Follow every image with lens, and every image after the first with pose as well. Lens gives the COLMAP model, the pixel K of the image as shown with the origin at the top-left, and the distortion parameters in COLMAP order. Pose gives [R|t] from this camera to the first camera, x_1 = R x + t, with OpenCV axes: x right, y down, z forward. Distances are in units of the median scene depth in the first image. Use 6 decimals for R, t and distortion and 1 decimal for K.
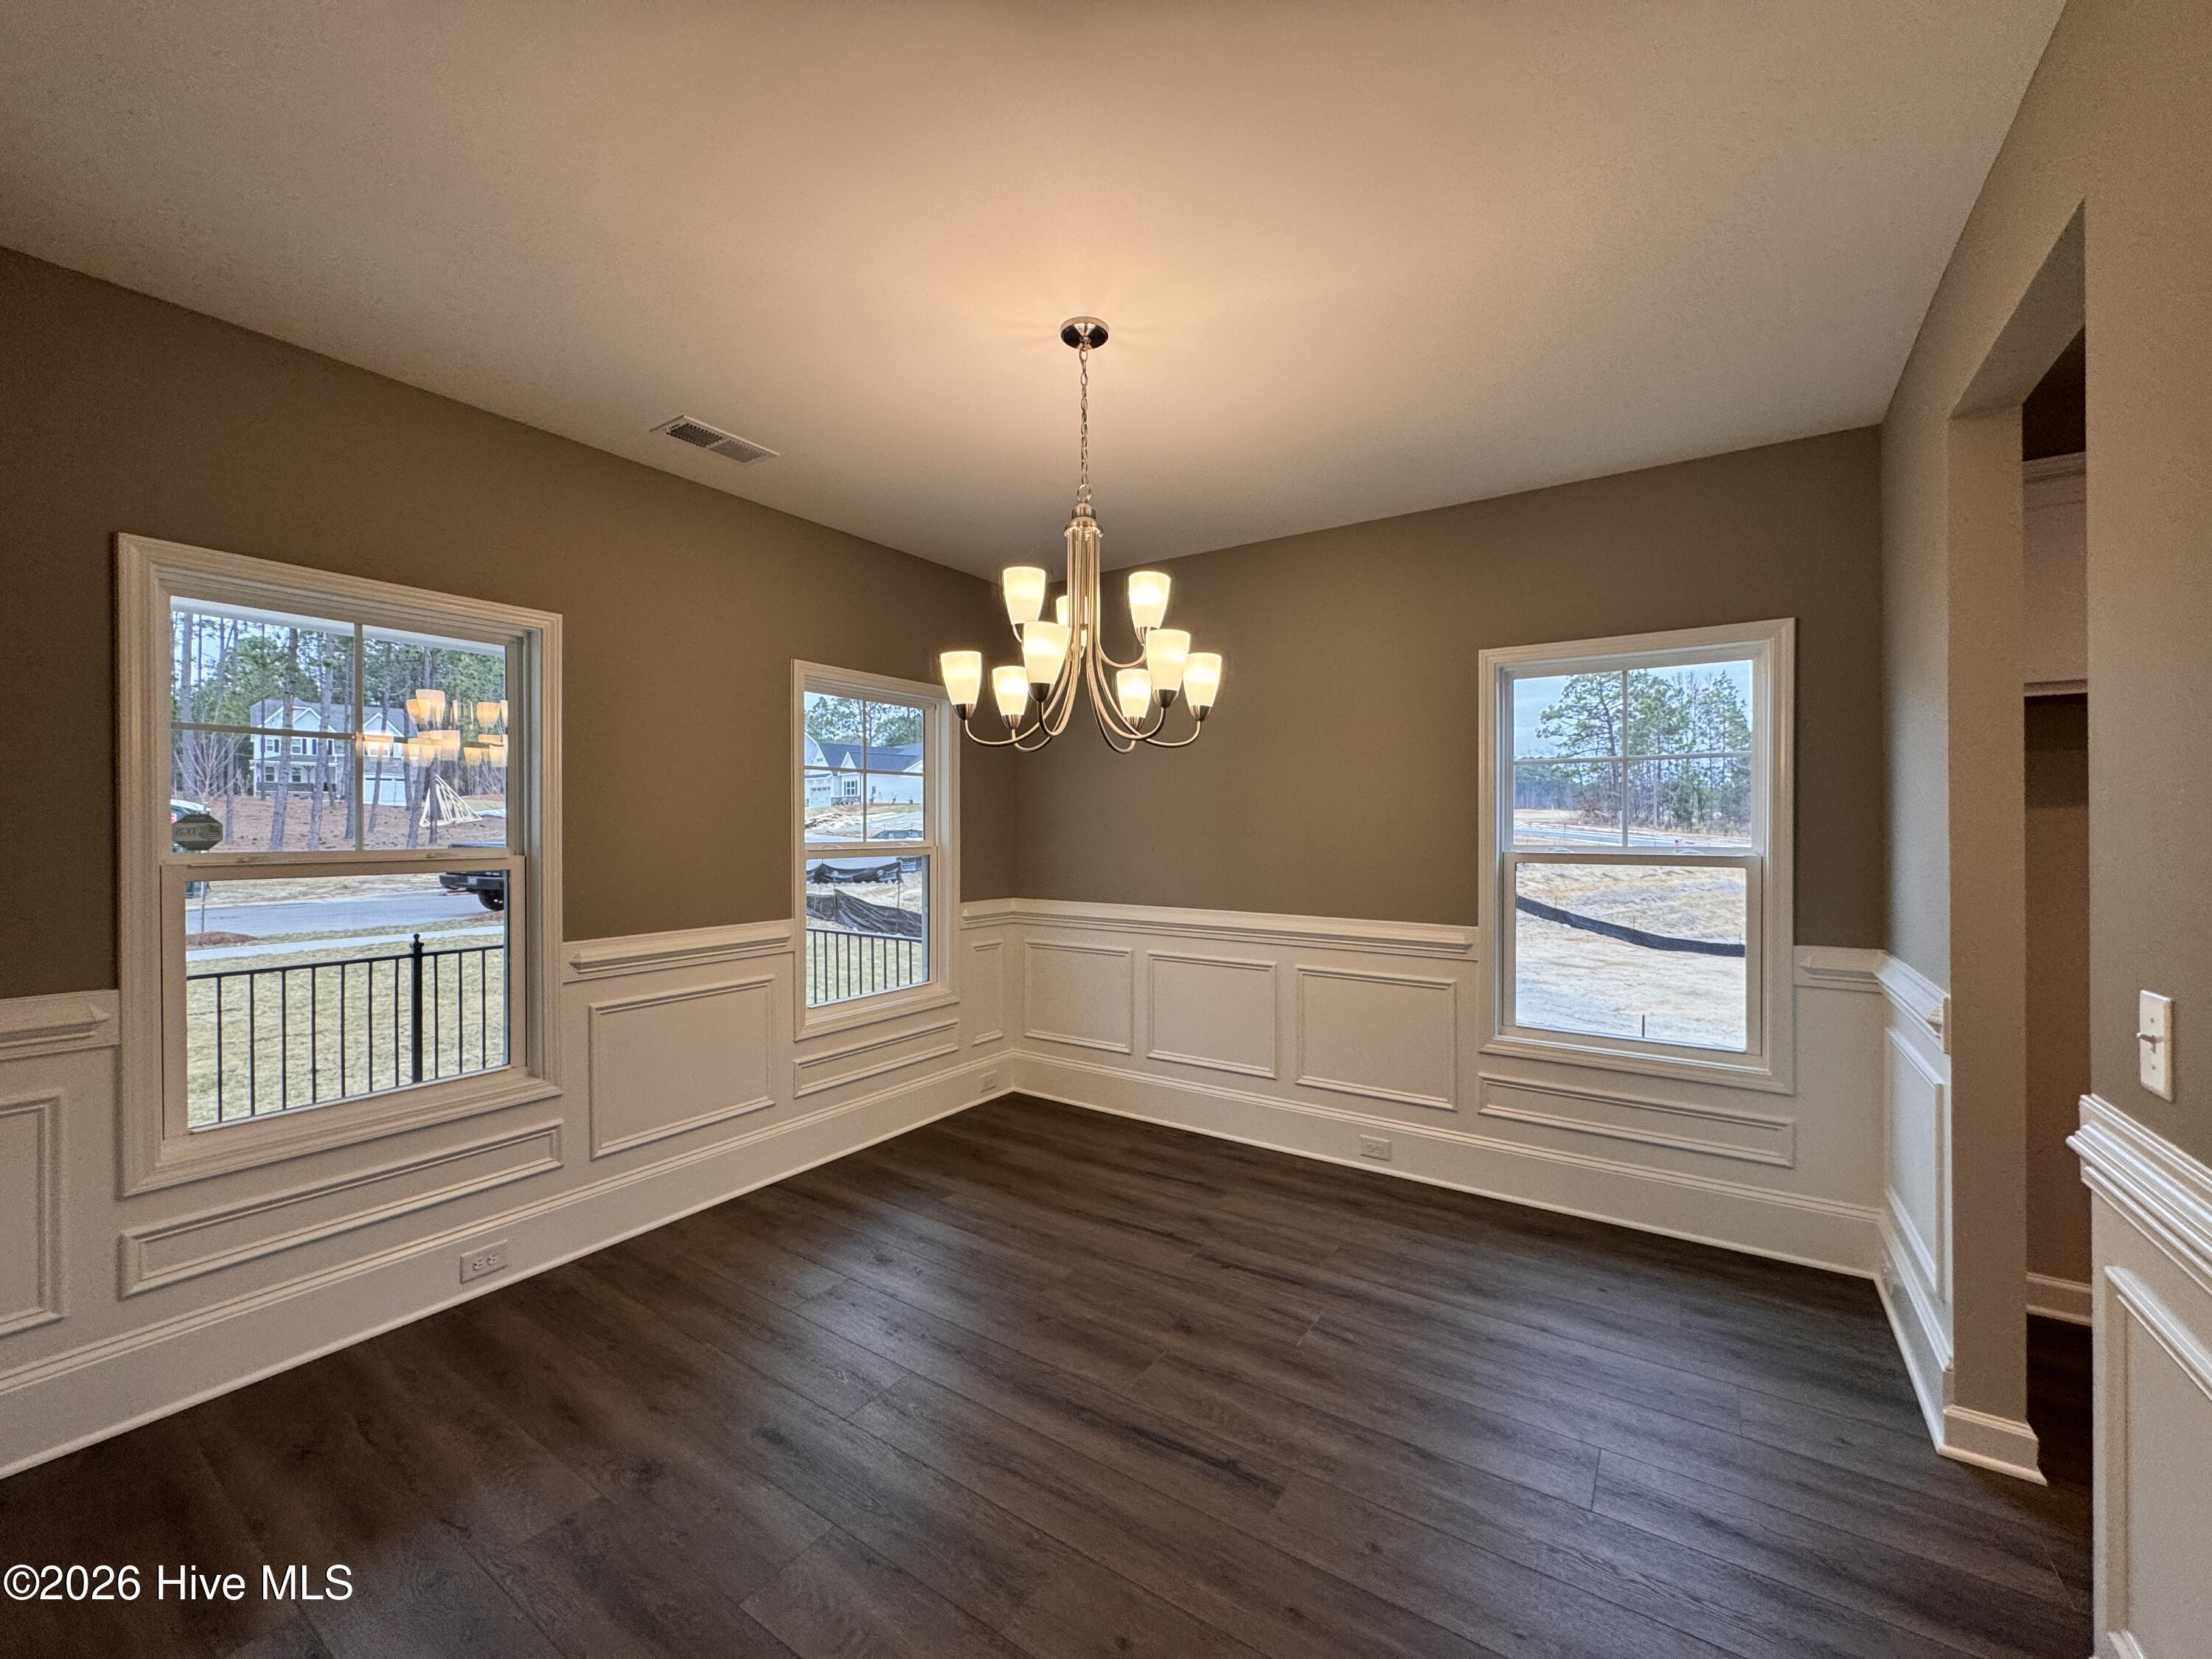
lens RADIAL K [[882.0, 0, 1105.3], [0, 882.0, 826.1], [0, 0, 1]] dist [-0.001966, -0.000085]
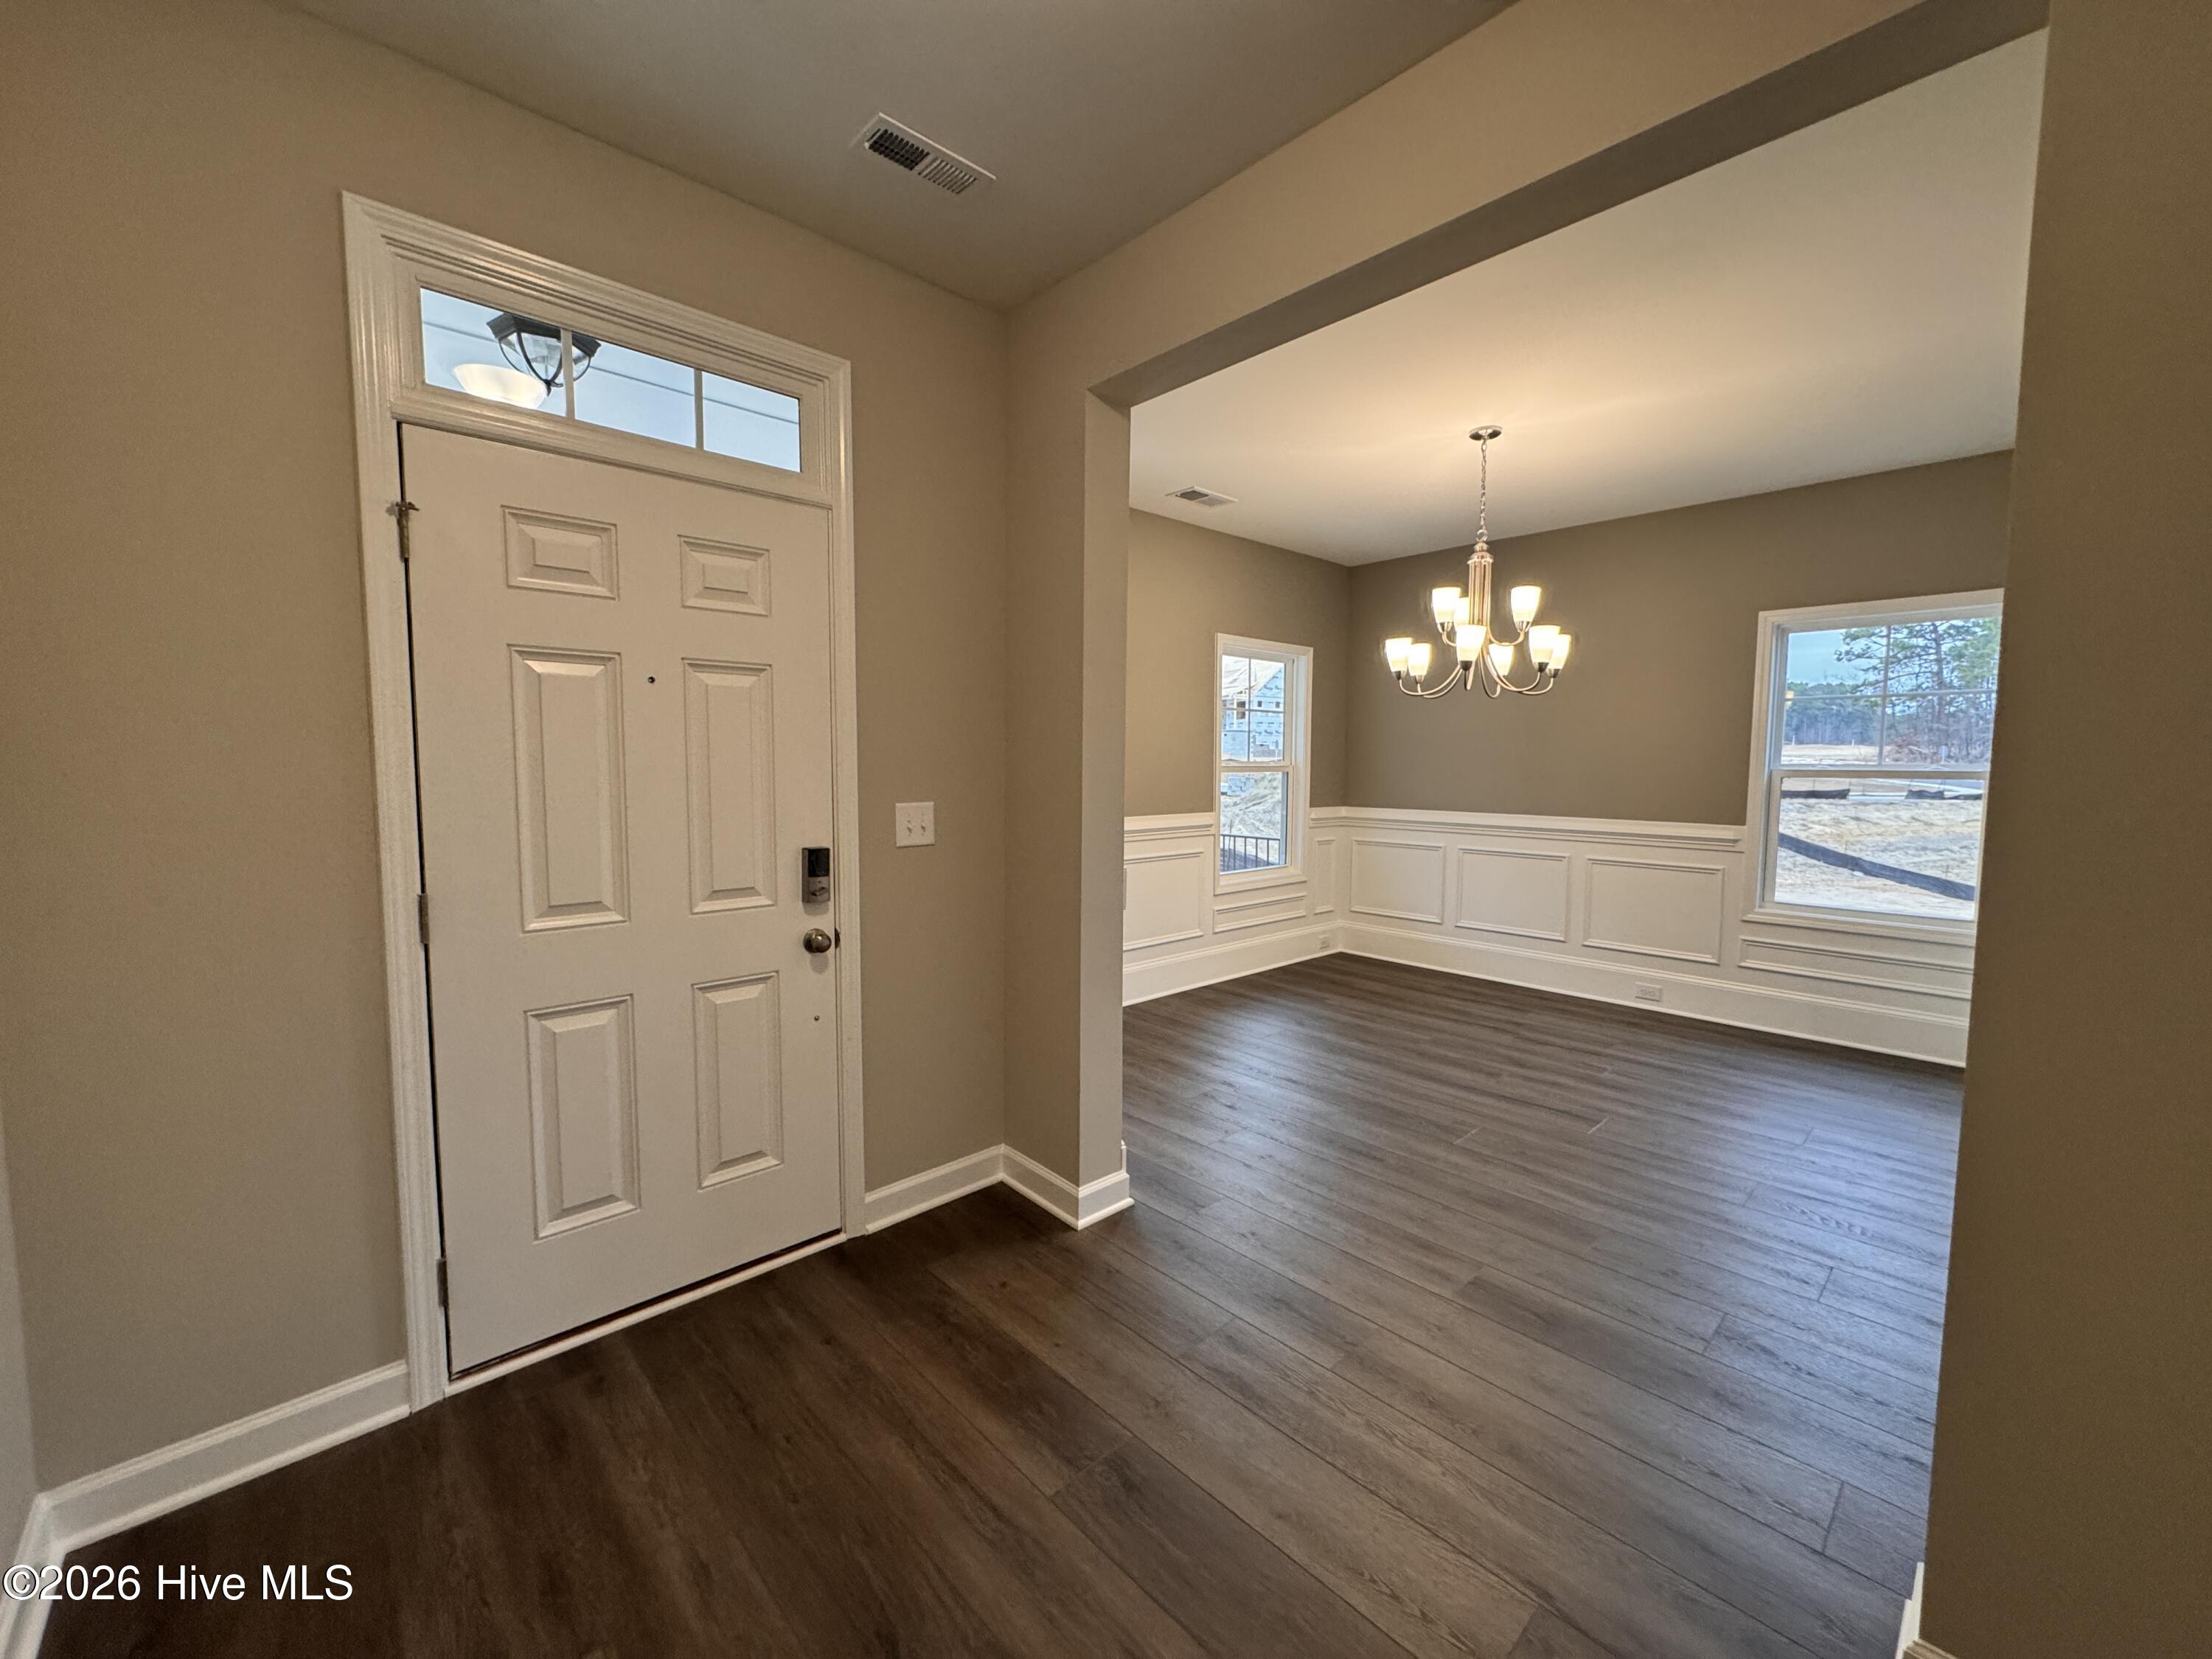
lens RADIAL K [[882.0, 0, 1105.3], [0, 882.0, 826.1], [0, 0, 1]] dist [-0.001966, -0.000085]
pose [[0.973019, 0.021784, -0.229693, -0.203052], [-0.004871, 0.997251, 0.073943, 0.021650], [0.230672, -0.070829, 0.970450, -0.490553]]
